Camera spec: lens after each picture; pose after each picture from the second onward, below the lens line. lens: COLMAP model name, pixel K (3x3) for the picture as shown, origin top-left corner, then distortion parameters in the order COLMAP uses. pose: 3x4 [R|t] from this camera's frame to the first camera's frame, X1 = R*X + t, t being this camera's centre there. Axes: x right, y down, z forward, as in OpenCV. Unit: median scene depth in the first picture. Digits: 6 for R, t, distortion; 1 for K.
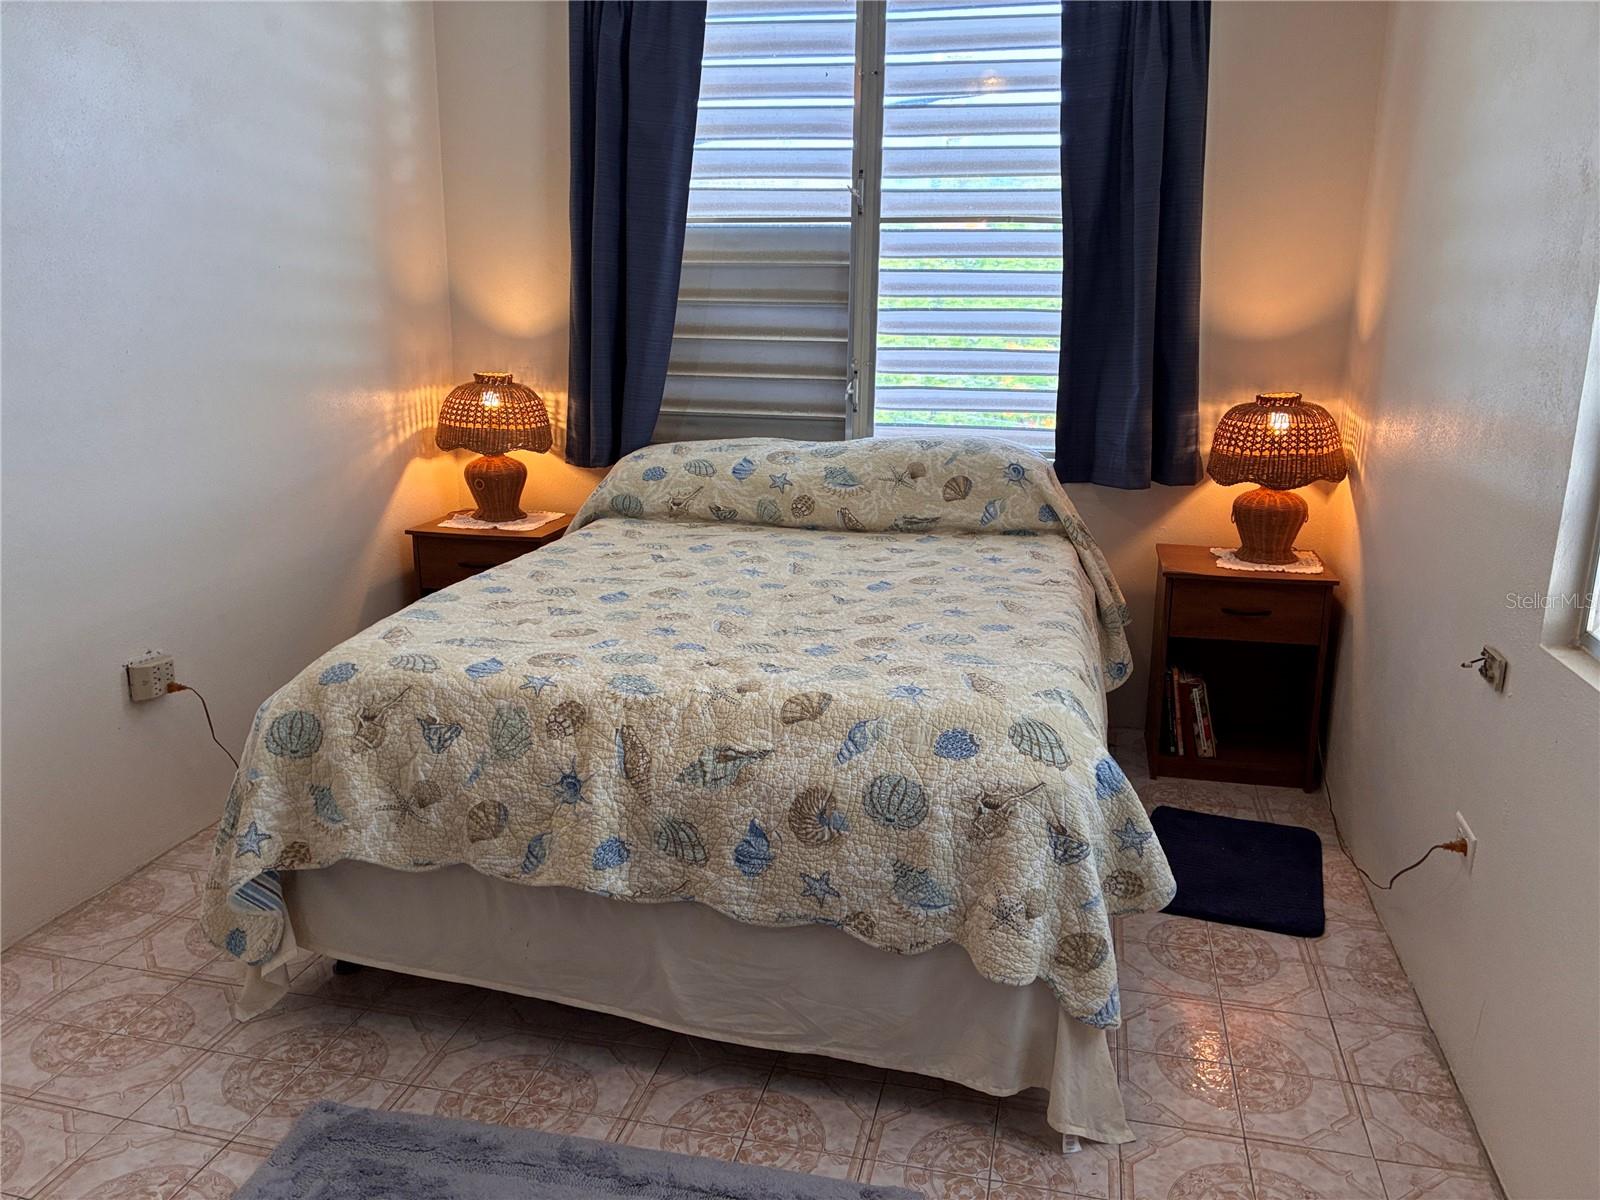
lens RADIAL K [[1223.2, 0, 804.3], [0, 1223.2, 592.2], [0, 0, 1]] dist [0.049757, -0.063461]
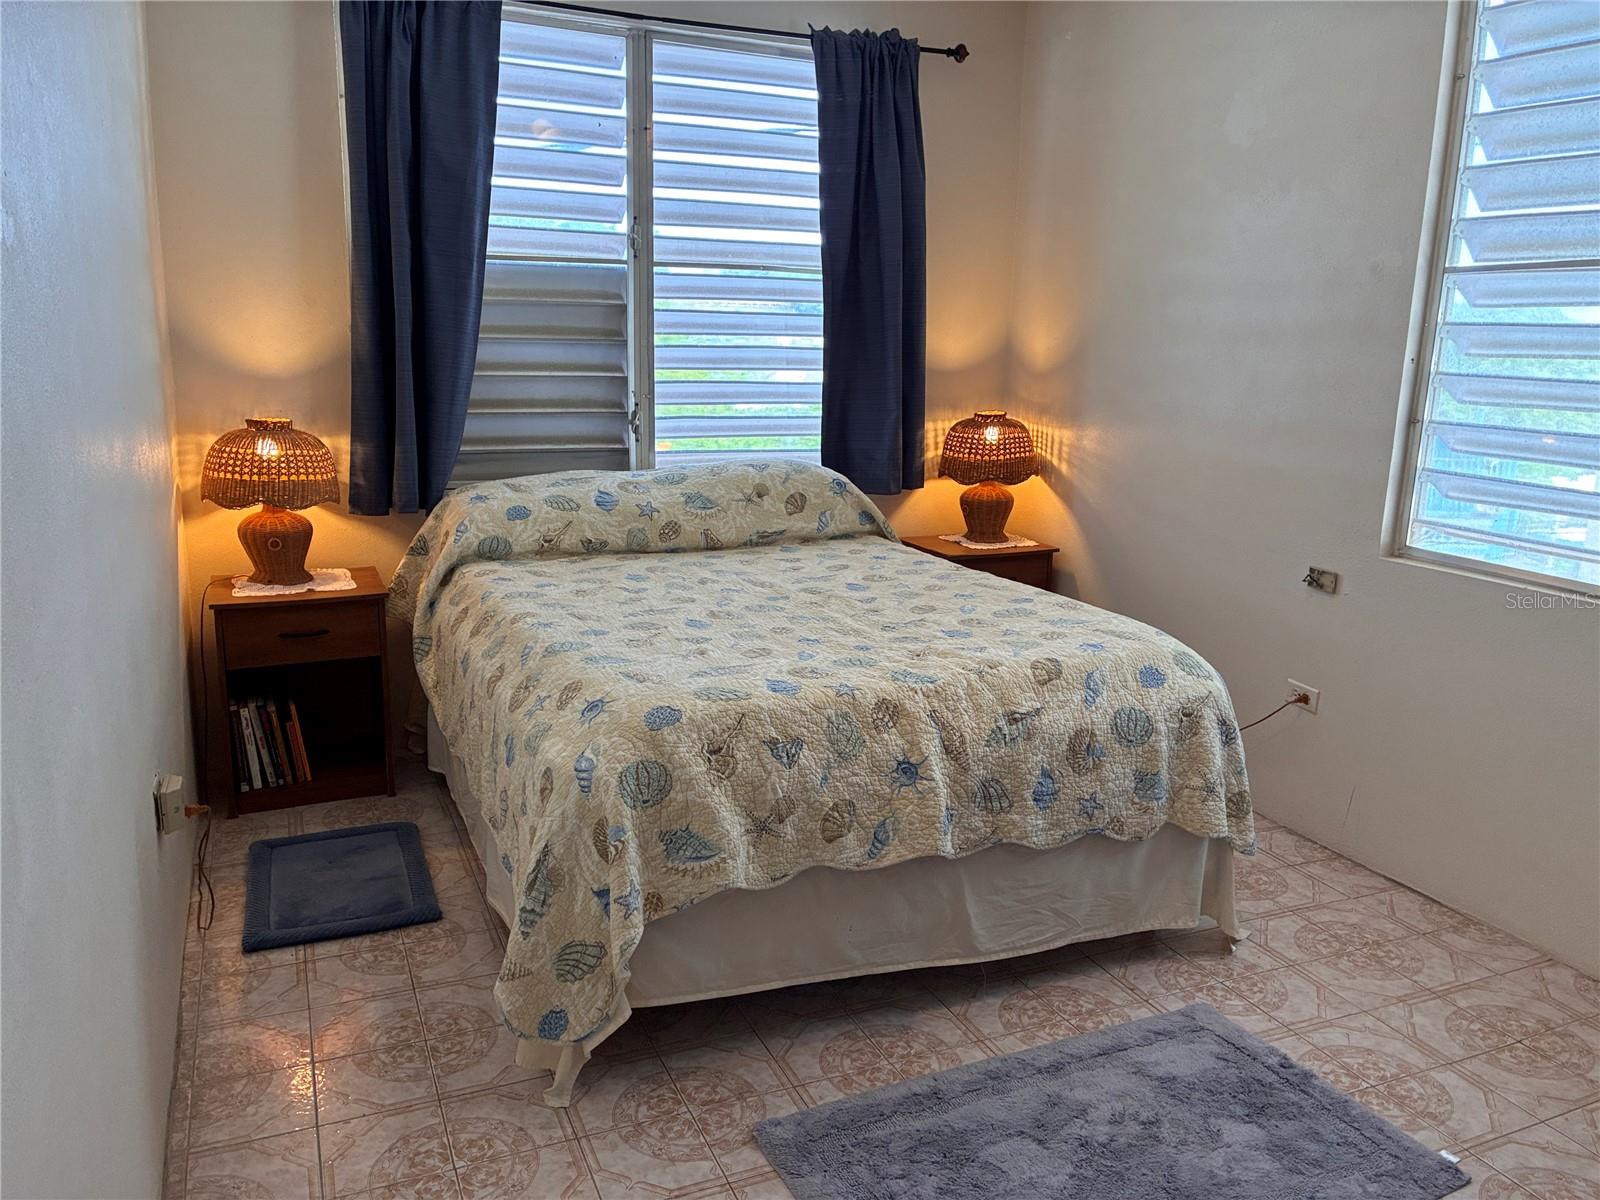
lens RADIAL K [[1223.2, 0, 793.9], [0, 1223.2, 604.0], [0, 0, 1]] dist [0.049757, -0.063461]
pose [[0.803742, -0.124445, 0.581818, -0.558260], [0.130902, 0.990907, 0.031112, -0.027439], [-0.580400, 0.051155, 0.812723, 0.076957]]
